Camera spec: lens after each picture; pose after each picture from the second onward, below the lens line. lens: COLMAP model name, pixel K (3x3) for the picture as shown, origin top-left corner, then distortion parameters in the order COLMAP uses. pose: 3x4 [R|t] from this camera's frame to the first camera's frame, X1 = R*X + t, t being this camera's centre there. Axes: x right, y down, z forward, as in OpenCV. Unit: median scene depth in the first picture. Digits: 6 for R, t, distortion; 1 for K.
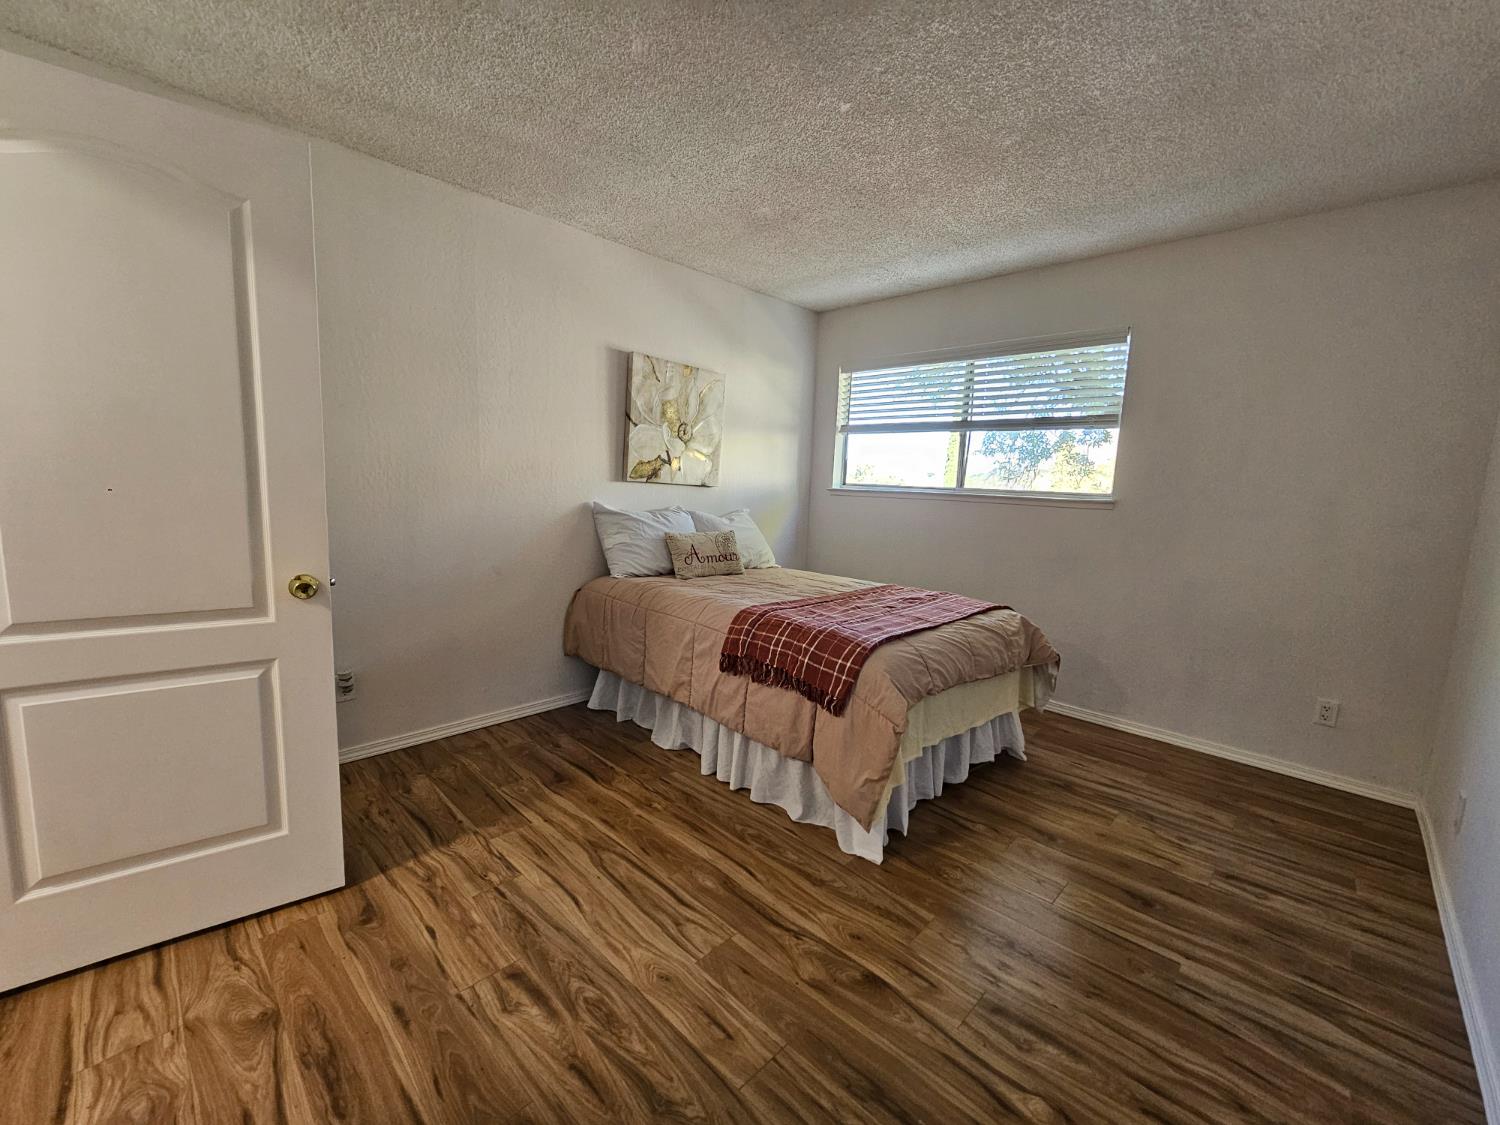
lens RADIAL K [[616.4, 0, 745.2], [0, 616.4, 561.2], [0, 0, 1]] dist [-0.009489, 0.003789]
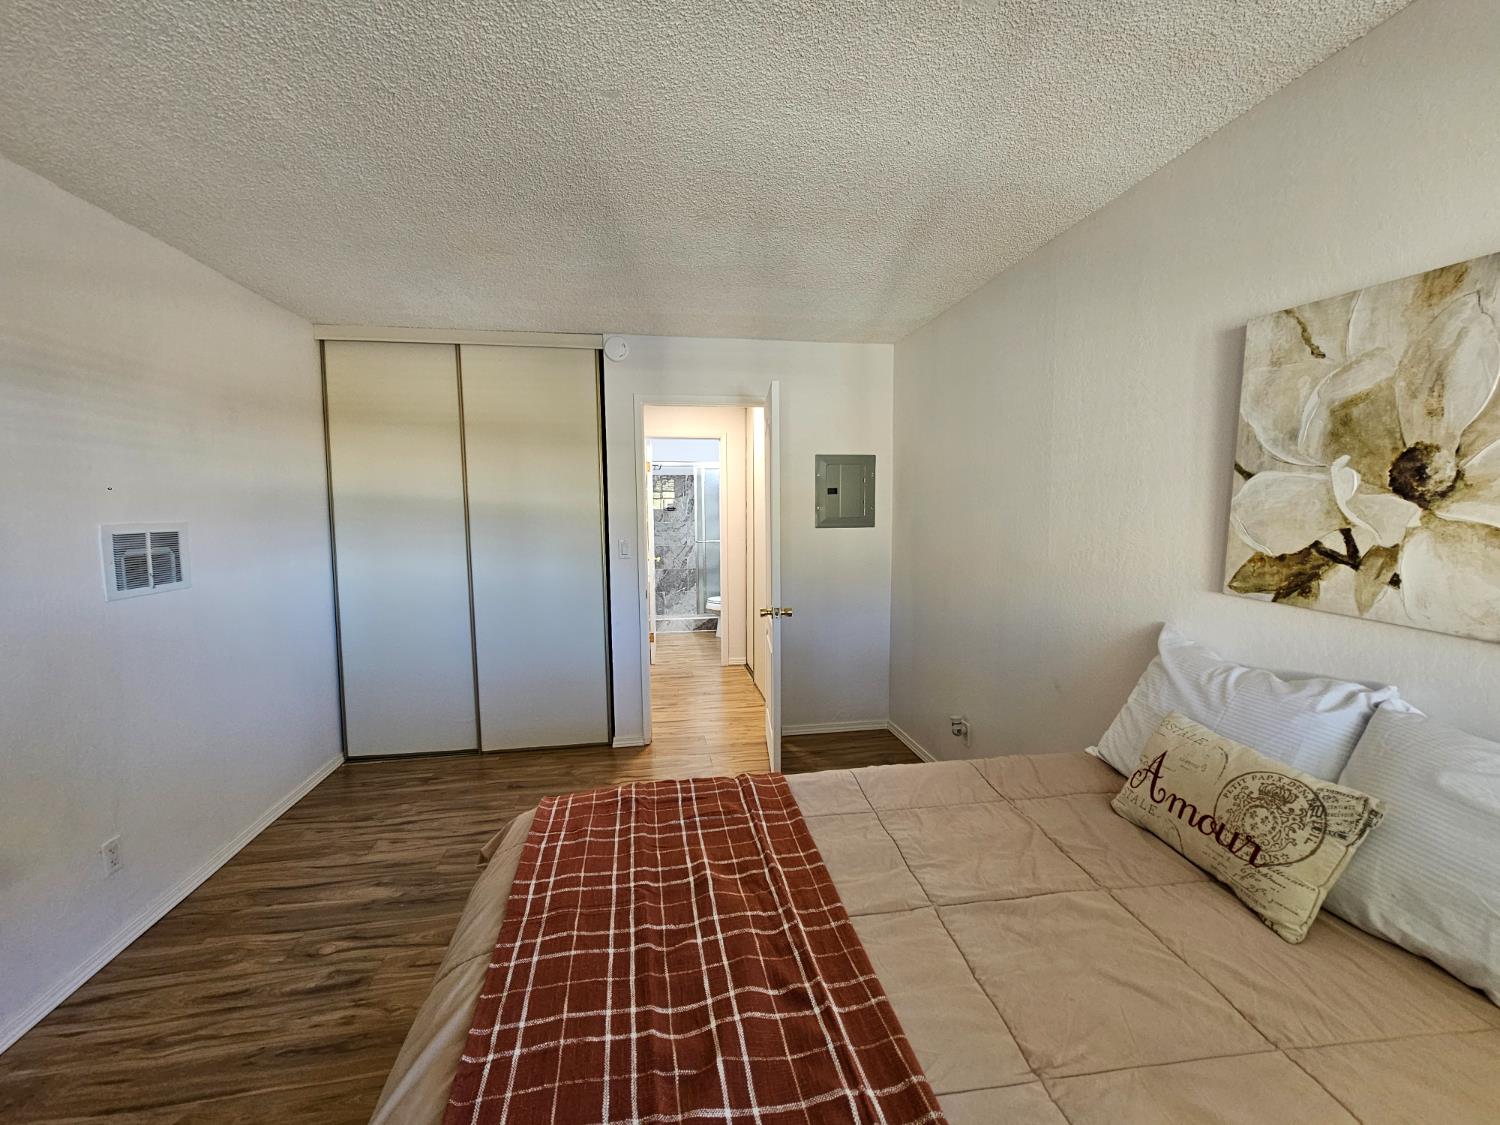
lens RADIAL K [[616.4, 0, 751.7], [0, 616.4, 568.2], [0, 0, 1]] dist [-0.009489, 0.003789]
pose [[-0.575046, 0.048791, -0.816665, 0.397944], [-0.121138, 0.982139, 0.143975, -0.170626], [0.809103, 0.181722, -0.558864, 0.945600]]
